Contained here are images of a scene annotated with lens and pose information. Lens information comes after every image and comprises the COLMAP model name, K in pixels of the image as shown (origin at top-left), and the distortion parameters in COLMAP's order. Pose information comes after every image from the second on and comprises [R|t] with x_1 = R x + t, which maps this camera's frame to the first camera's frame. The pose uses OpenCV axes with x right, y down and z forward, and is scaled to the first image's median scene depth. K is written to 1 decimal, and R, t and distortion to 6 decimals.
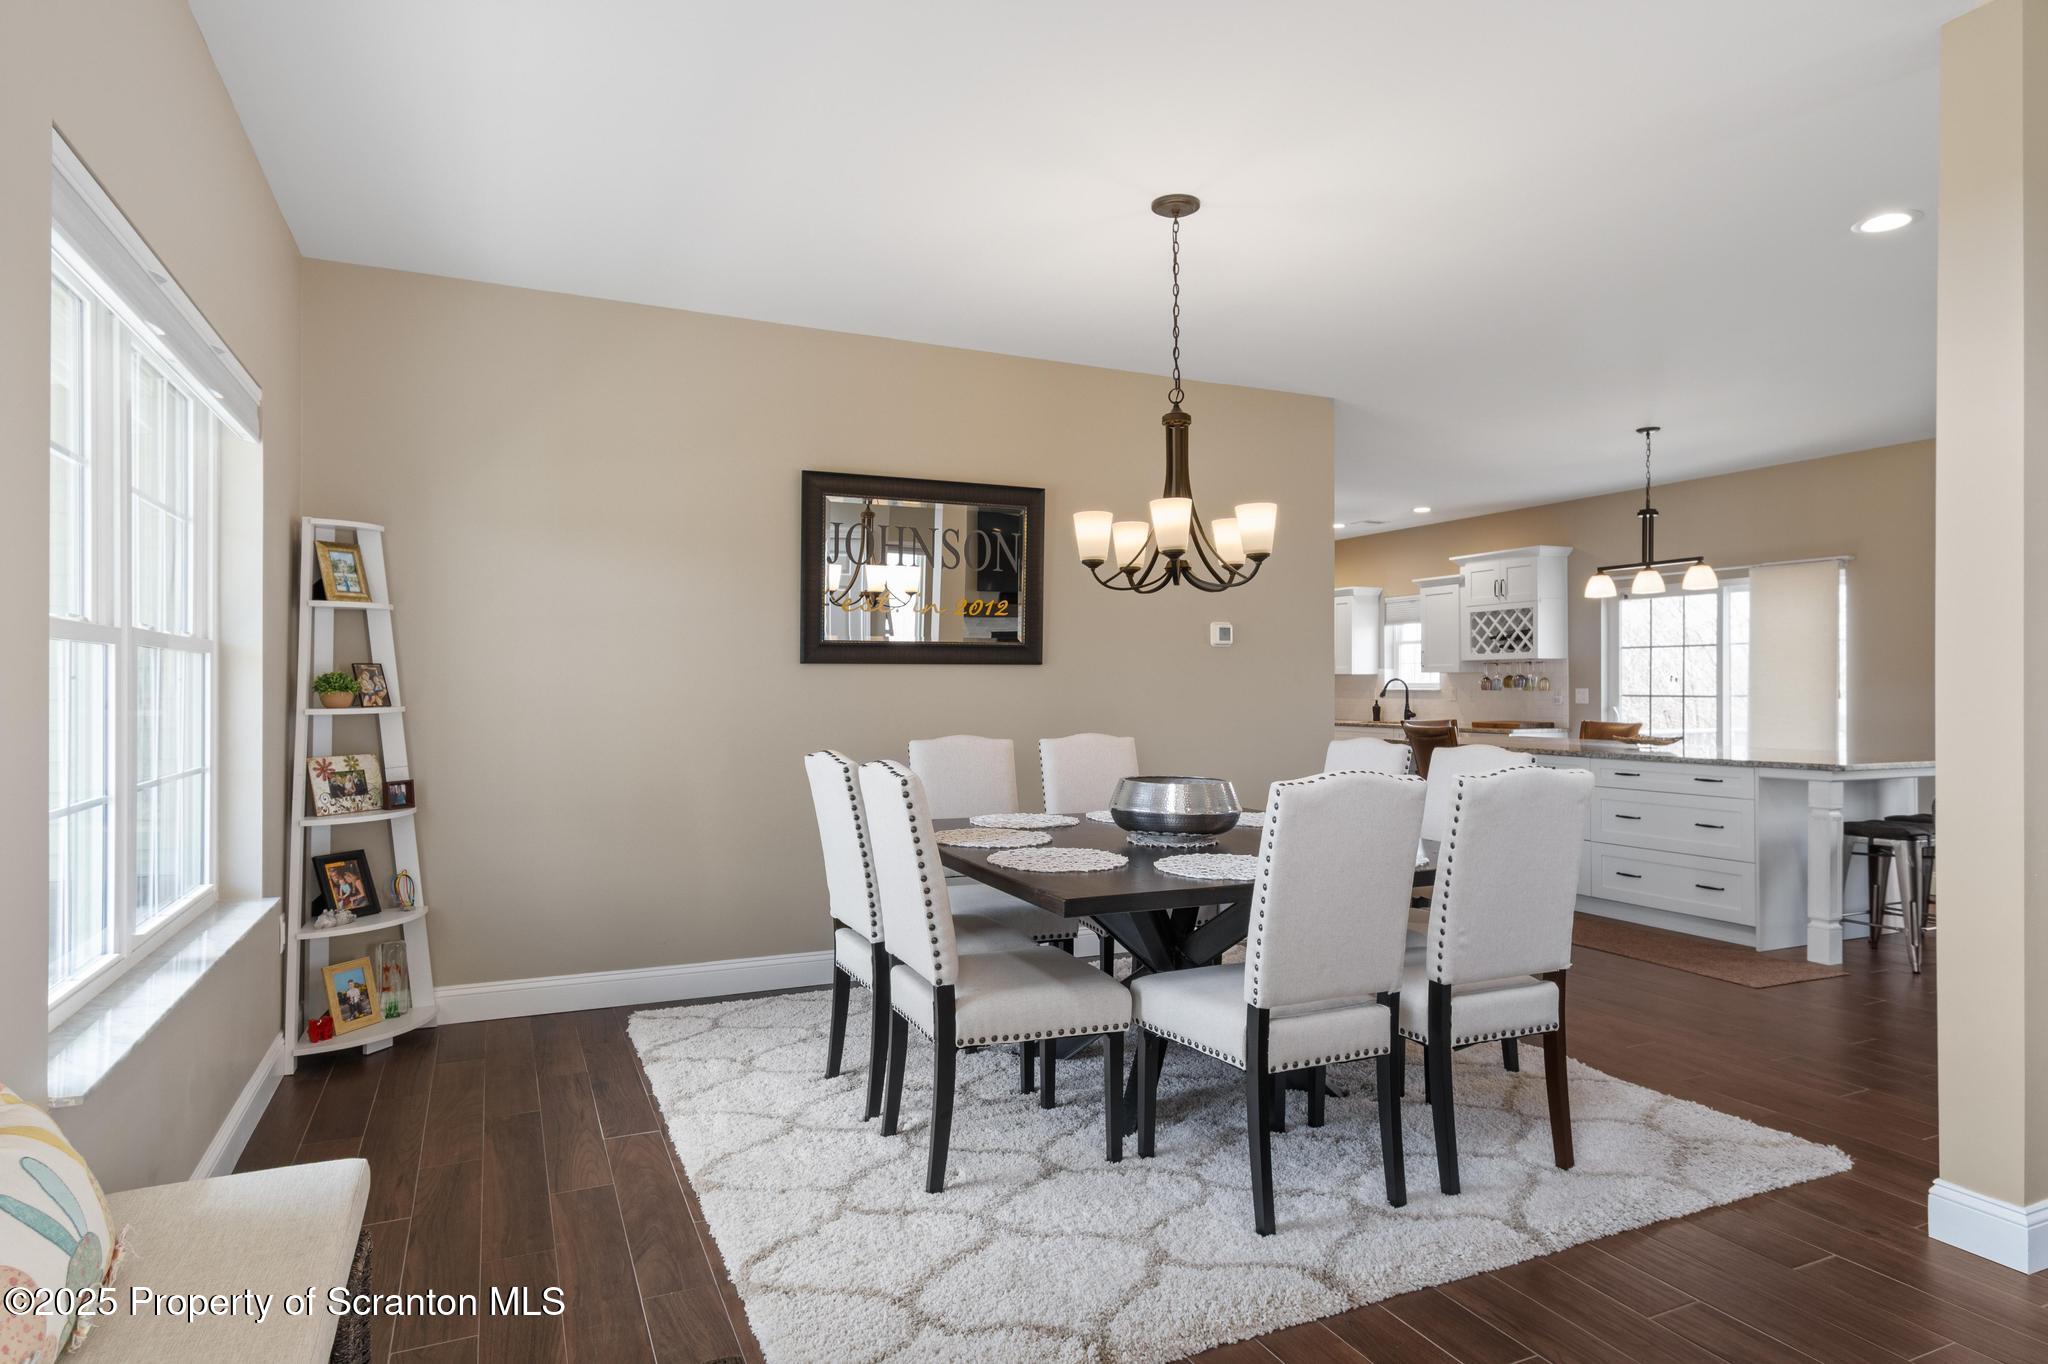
lens RADIAL K [[1172.3, 0, 1033.2], [0, 1172.3, 684.3], [0, 0, 1]] dist [0.005951, 0.003132]
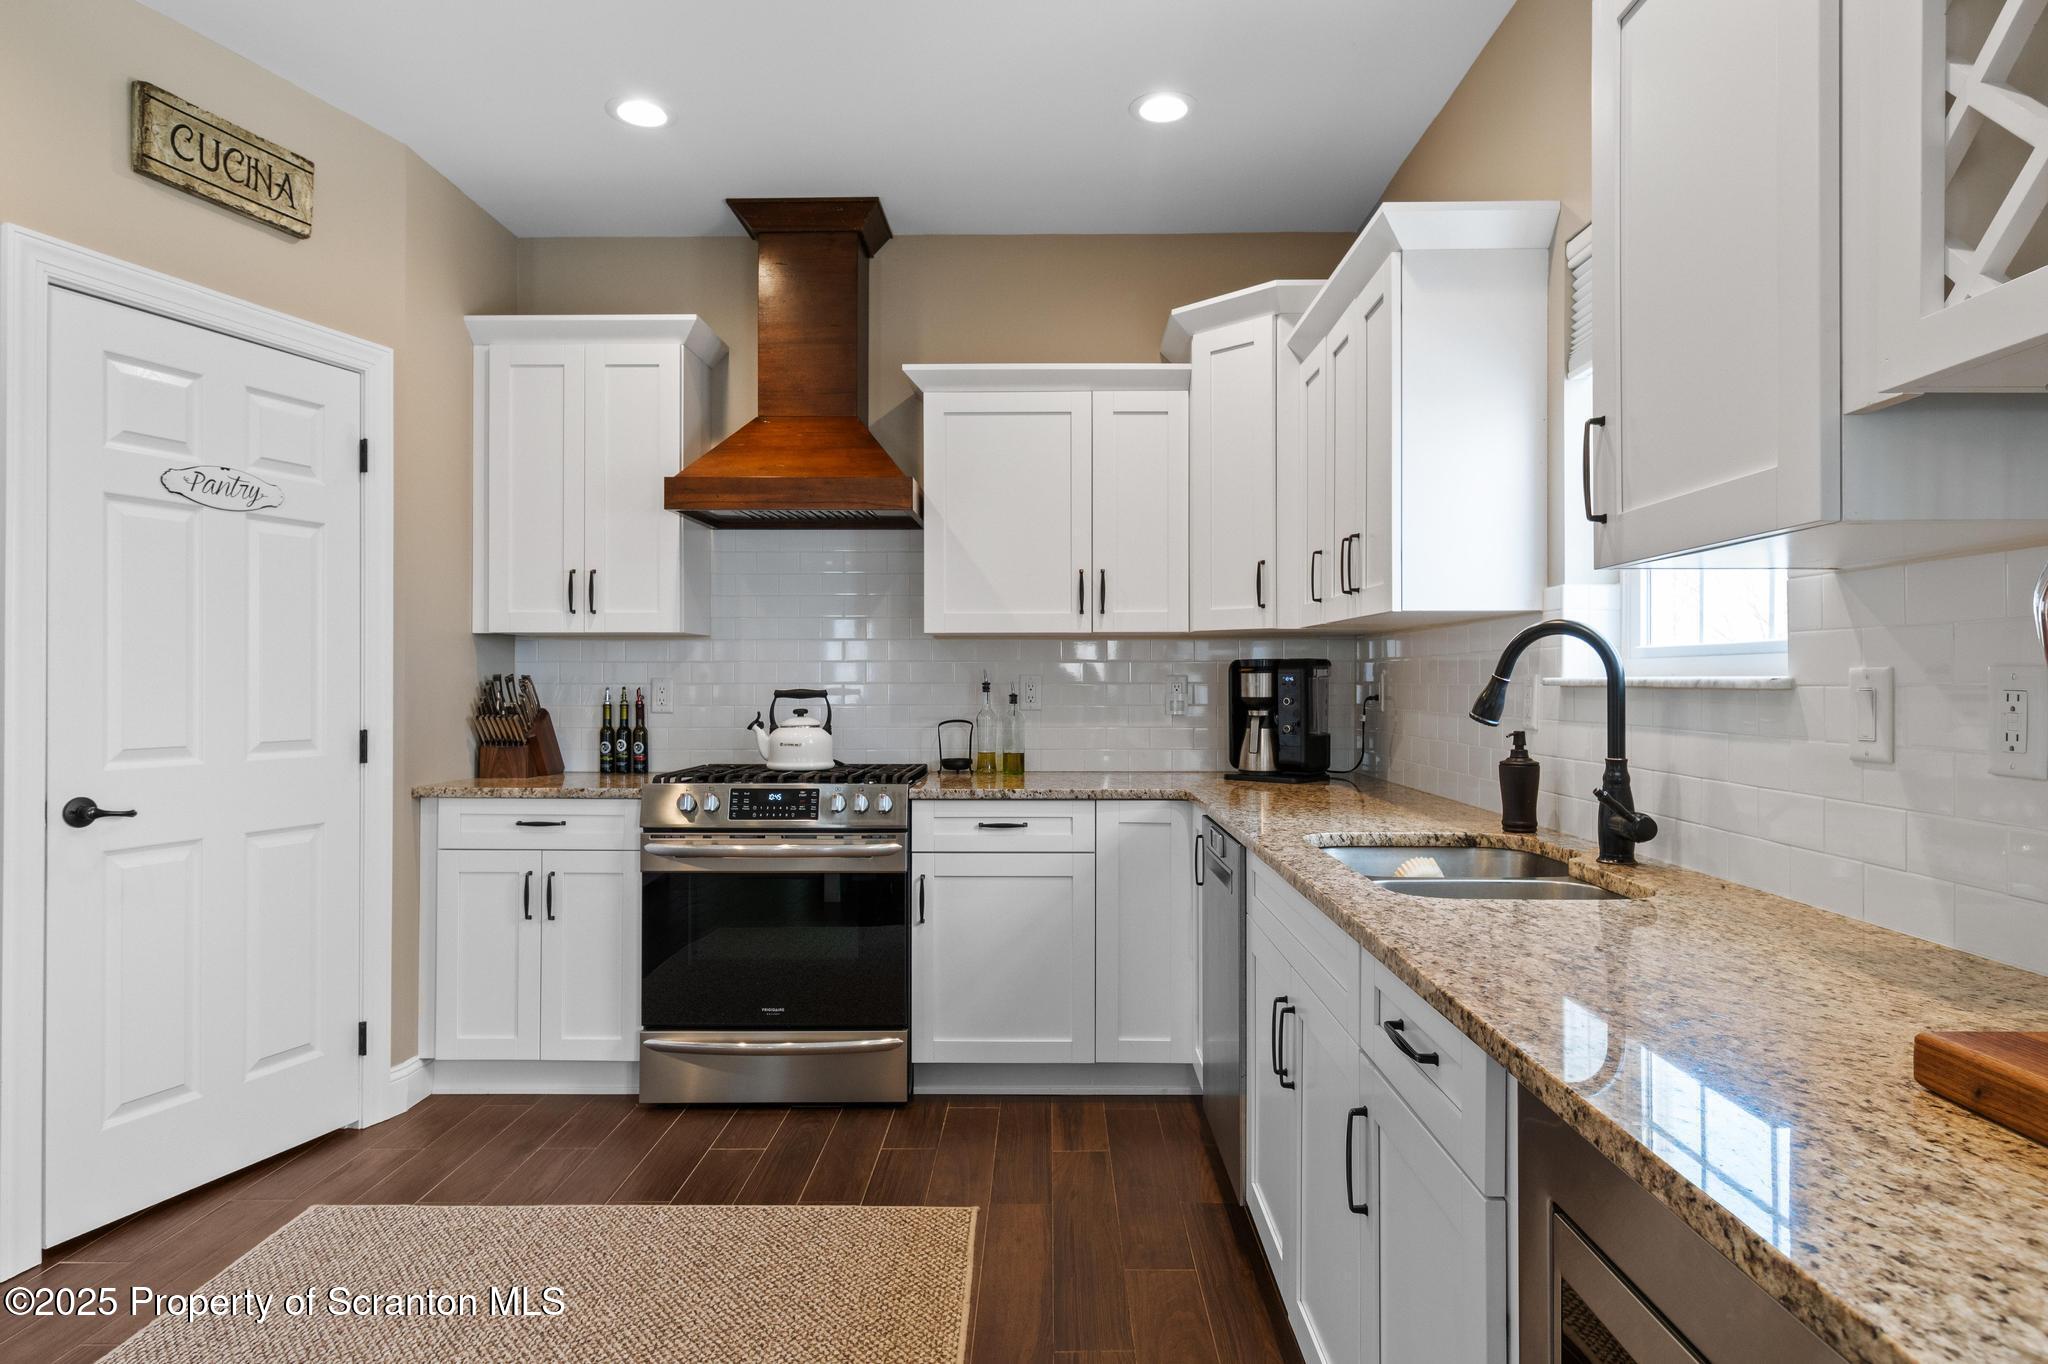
lens RADIAL K [[1172.3, 0, 1033.8], [0, 1172.3, 678.6], [0, 0, 1]] dist [0.005951, 0.003132]
pose [[0.899213, 0.004506, -0.437488, 0.359323], [-0.005039, 0.999987, -0.000057, 0.005138], [0.437482, 0.002256, 0.899224, 0.905335]]
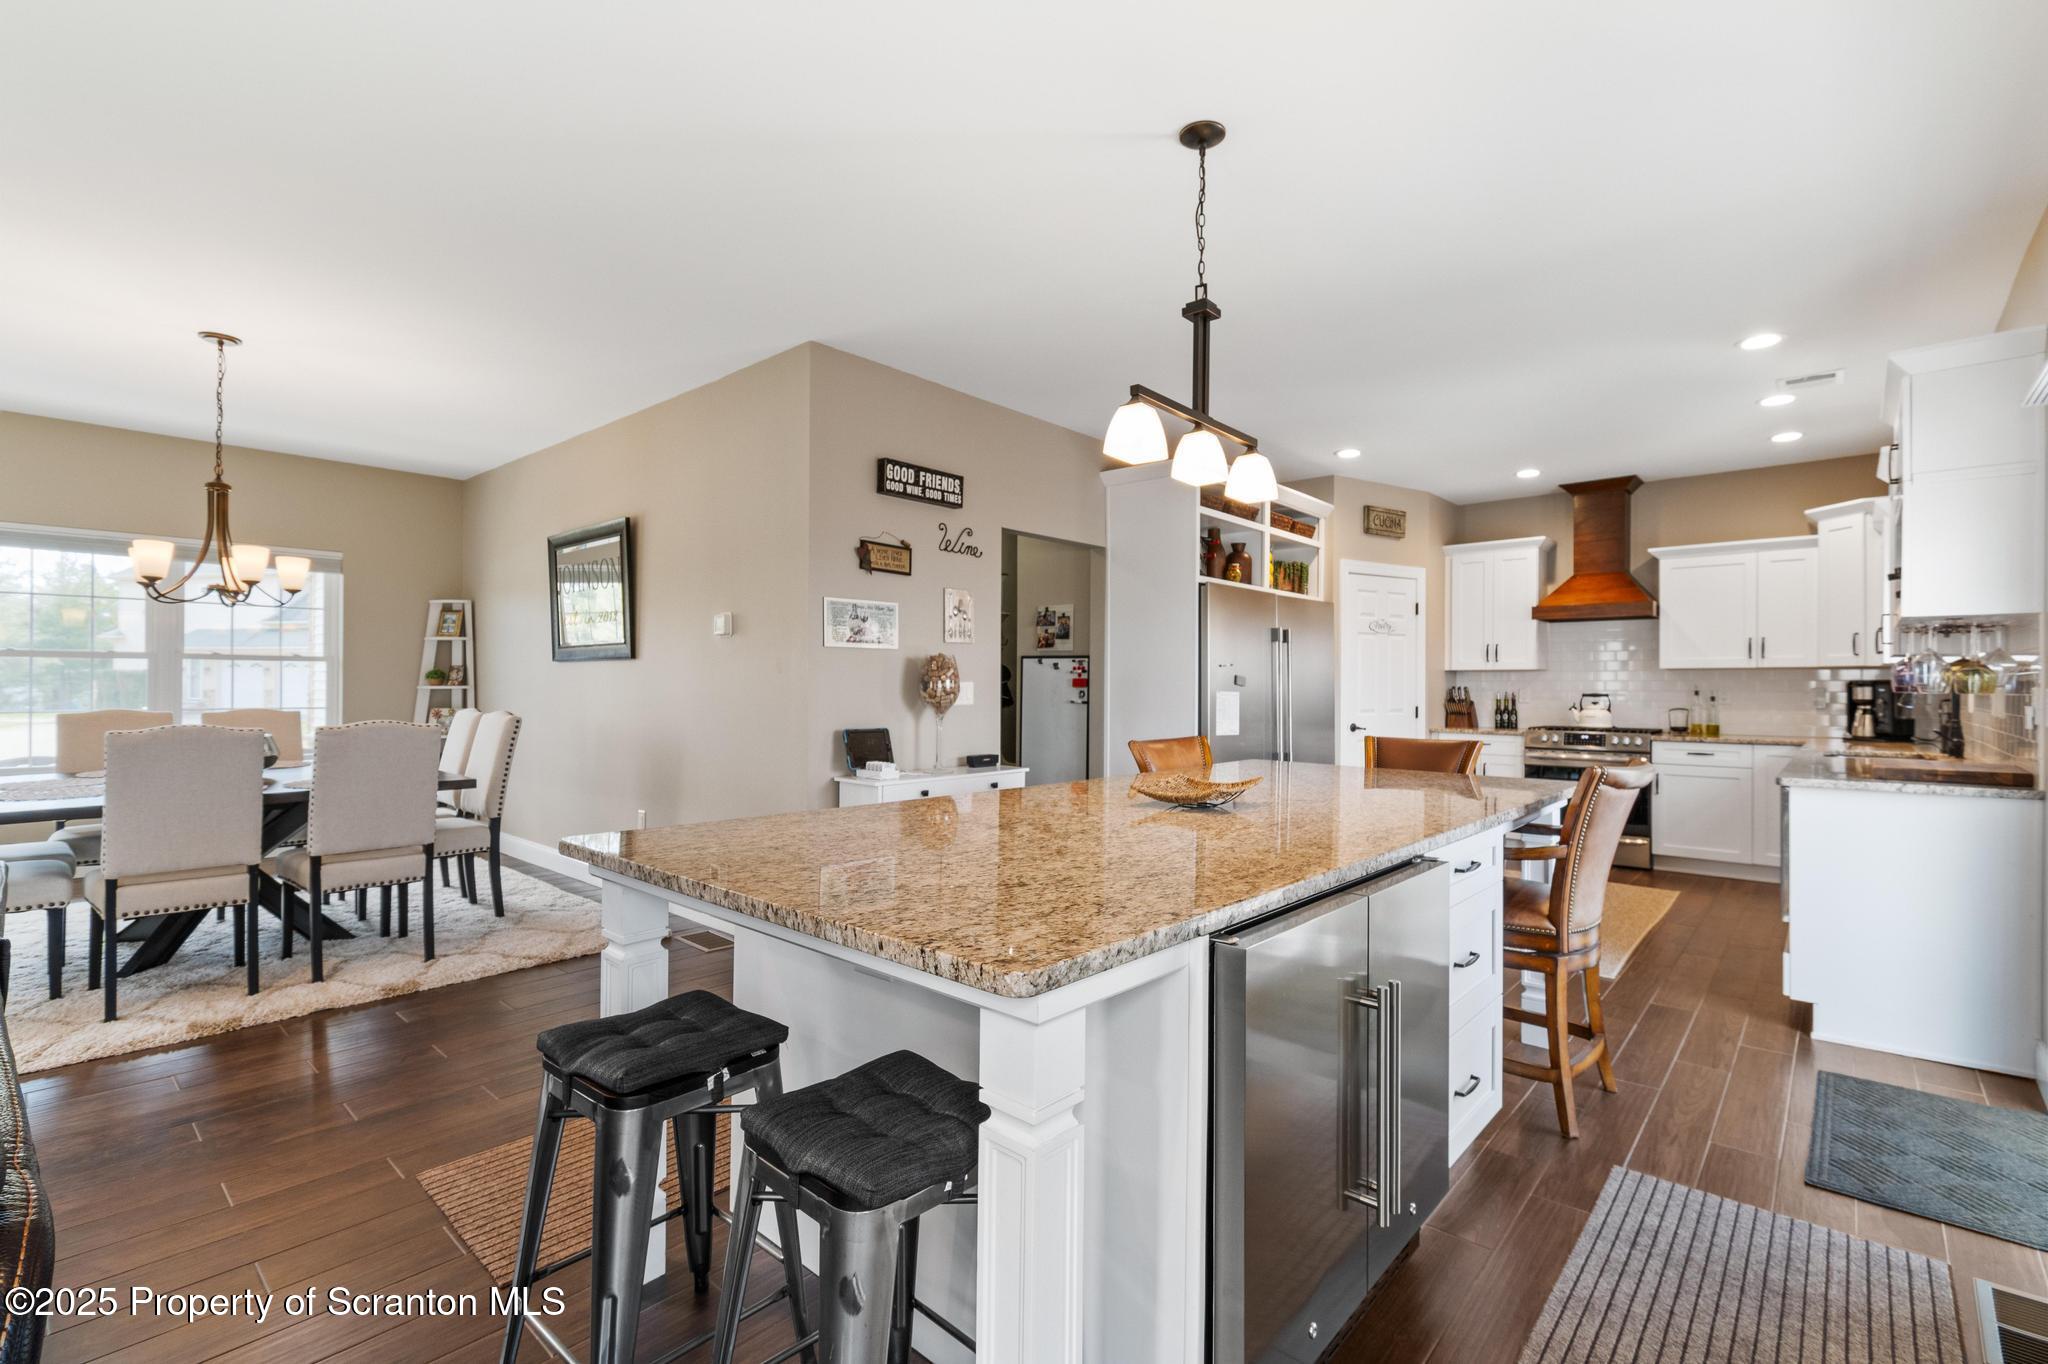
lens RADIAL K [[901.6, 0, 1036.3], [0, 901.6, 679.8], [0, 0, 1]] dist [0.003949, -0.002097]
pose [[0.388645, 0.000755, -0.921387, 0.584563], [-0.006614, 0.999976, -0.001970, 0.003092], [0.921364, 0.006860, 0.388640, 0.566826]]
